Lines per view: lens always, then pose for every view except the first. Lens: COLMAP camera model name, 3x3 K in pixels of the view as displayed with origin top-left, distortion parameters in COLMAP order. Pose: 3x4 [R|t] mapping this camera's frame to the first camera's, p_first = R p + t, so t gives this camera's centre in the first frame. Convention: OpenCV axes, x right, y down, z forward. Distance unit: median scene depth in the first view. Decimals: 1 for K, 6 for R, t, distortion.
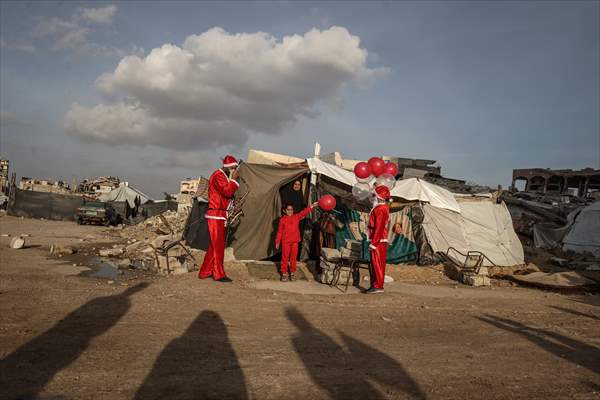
lens RADIAL K [[452.6, 0, 300.1], [0, 452.6, 214.6], [0, 0, 1]] dist [-0.001423, 0.004348]
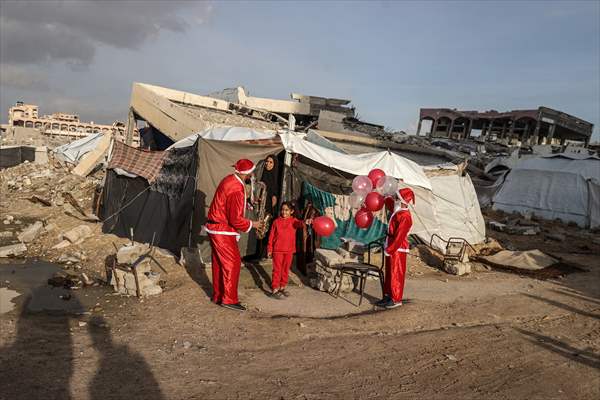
lens RADIAL K [[528.5, 0, 300.0], [0, 528.5, 200.0], [0, 0, 1]] dist [-0.005635, 0.013026]
pose [[0.960894, -0.023844, 0.275886, -0.213024], [-0.008189, 0.993404, 0.114376, -0.111377], [-0.276794, -0.112162, 0.954361, 0.051812]]
